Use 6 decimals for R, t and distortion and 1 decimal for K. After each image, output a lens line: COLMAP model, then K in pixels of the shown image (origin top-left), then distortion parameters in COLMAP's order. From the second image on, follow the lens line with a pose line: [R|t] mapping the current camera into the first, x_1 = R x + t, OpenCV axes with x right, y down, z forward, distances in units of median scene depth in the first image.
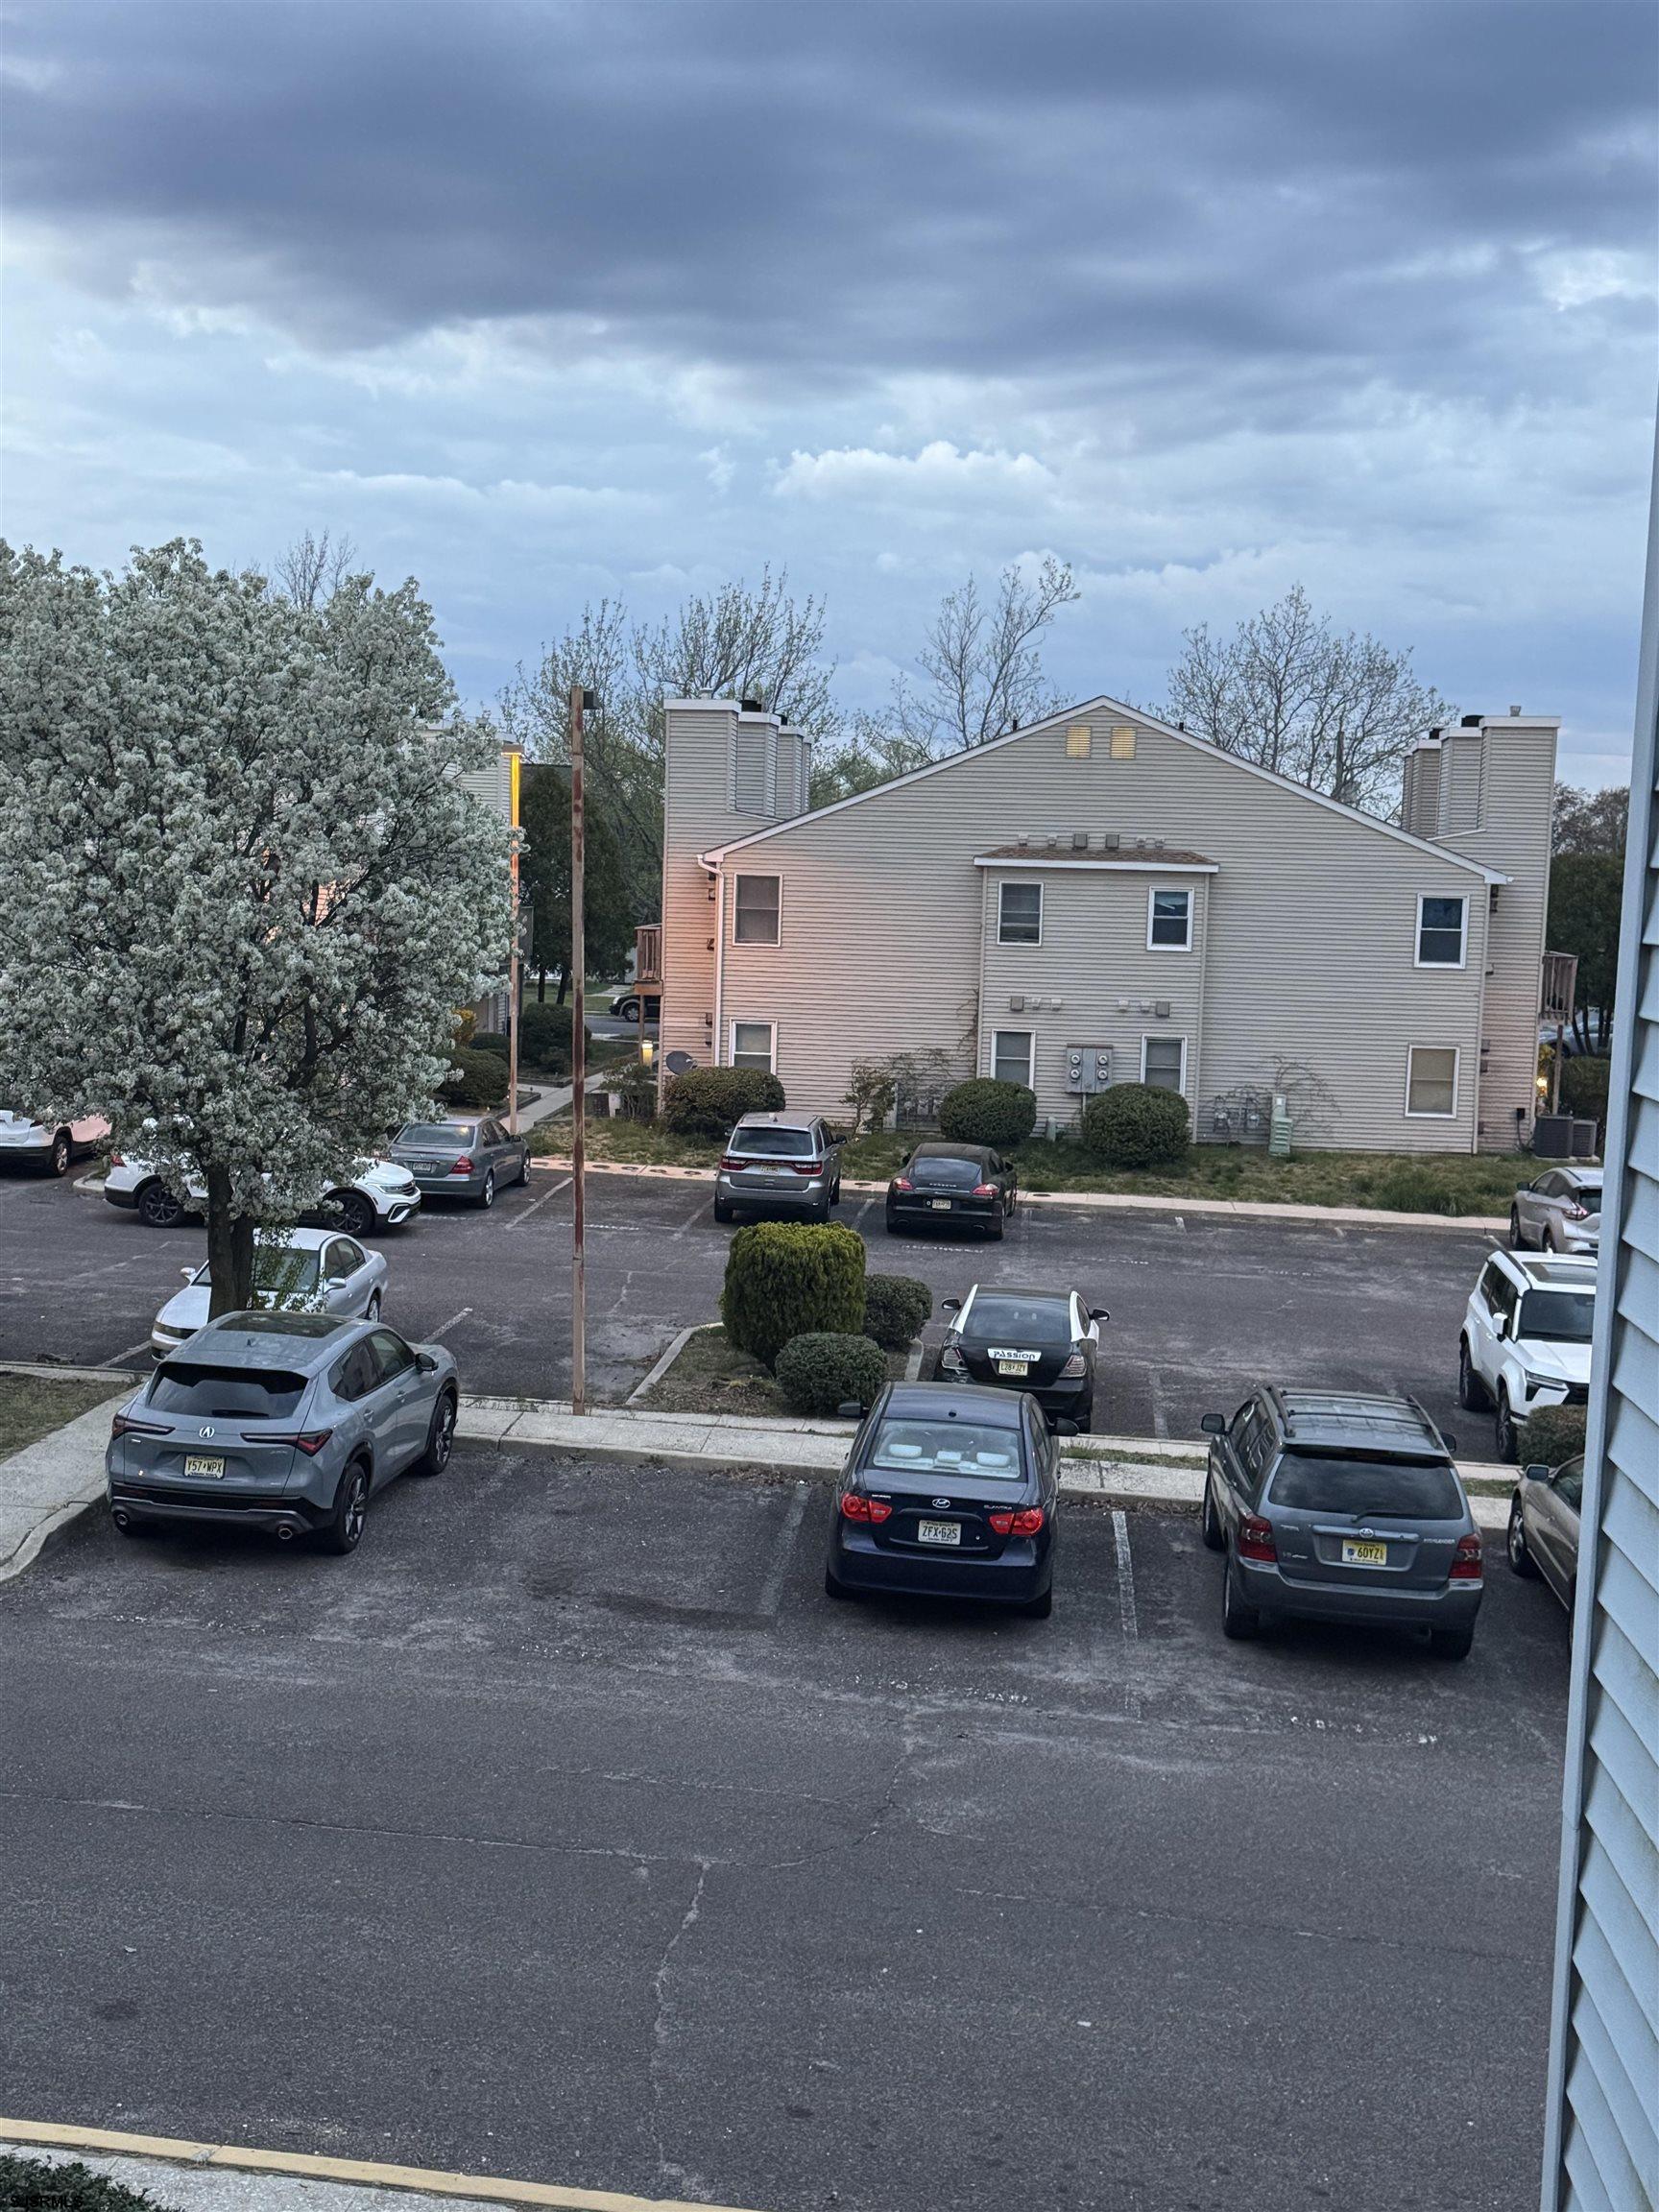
lens RADIAL K [[2616.6, 0, 829.3], [0, 2616.6, 1108.9], [0, 0, 1]] dist [0.118761, 0.000000]
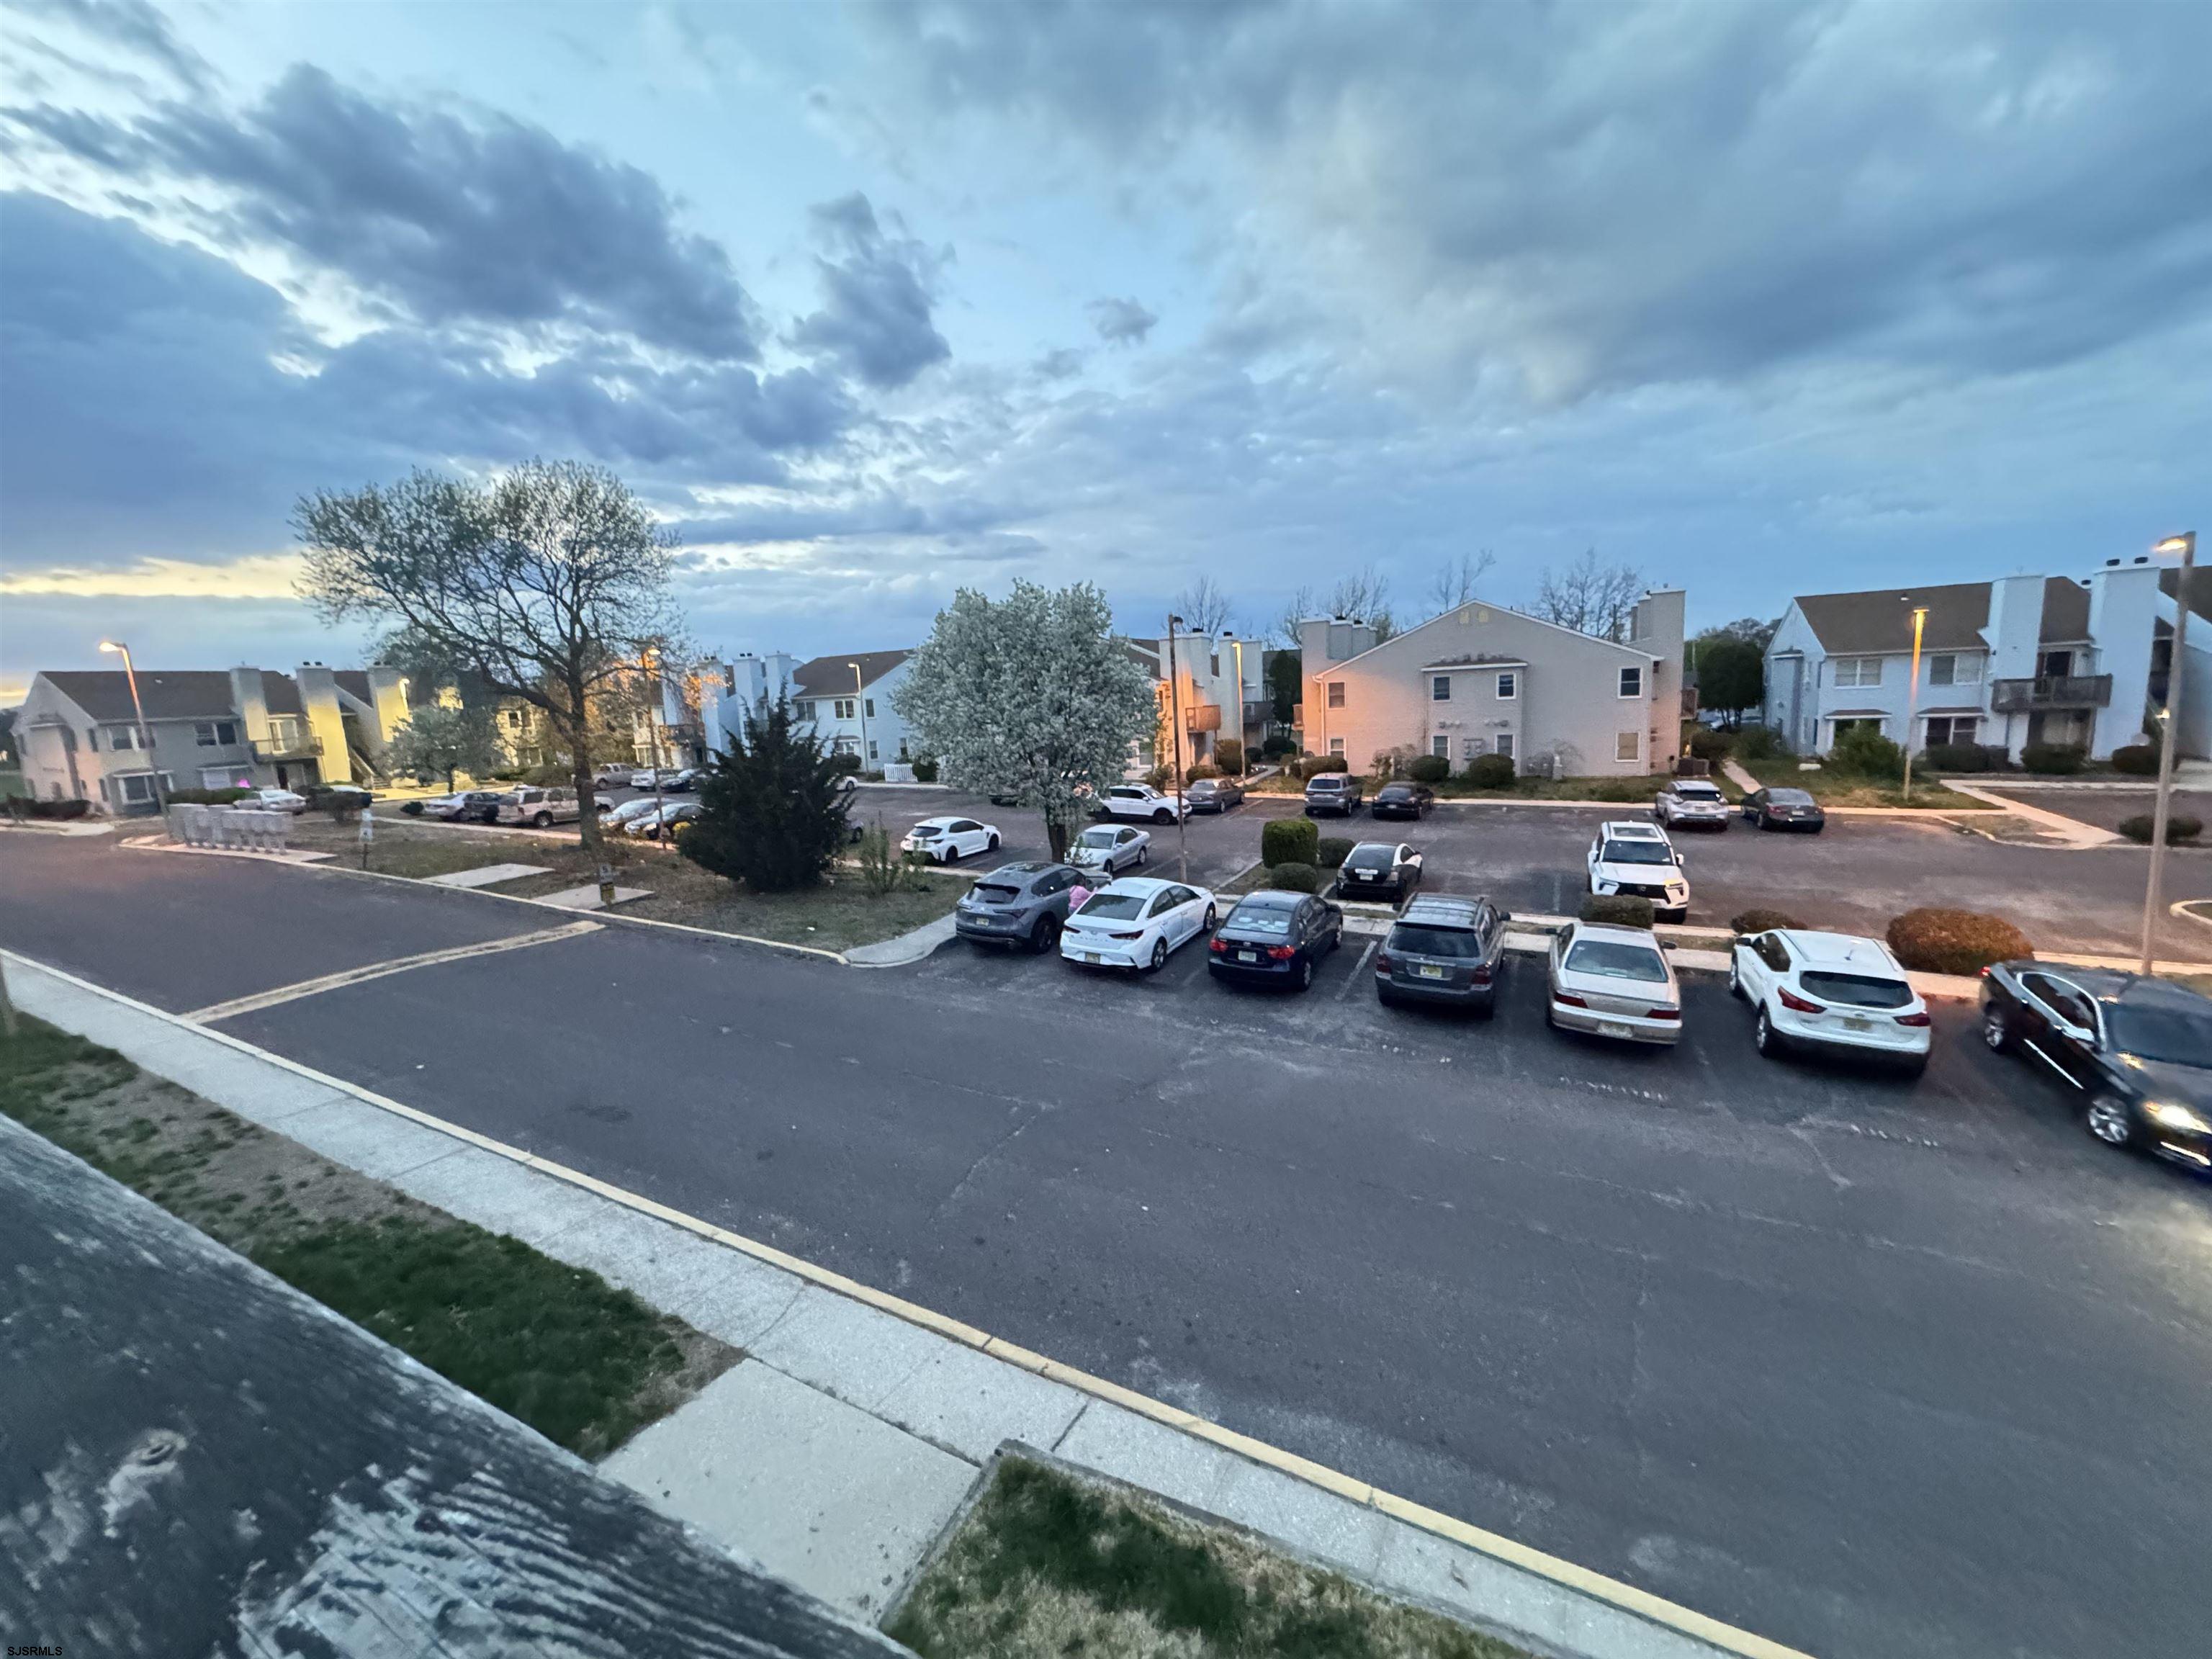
lens RADIAL K [[885.5, 0, 1105.9], [0, 885.5, 824.7], [0, 0, 1]] dist [-0.003464, 0.000090]
pose [[0.930267, -0.023813, -0.366110, 0.203582], [0.045077, 0.997749, 0.049641, -0.001837], [0.364104, -0.062682, 0.929246, 0.205951]]
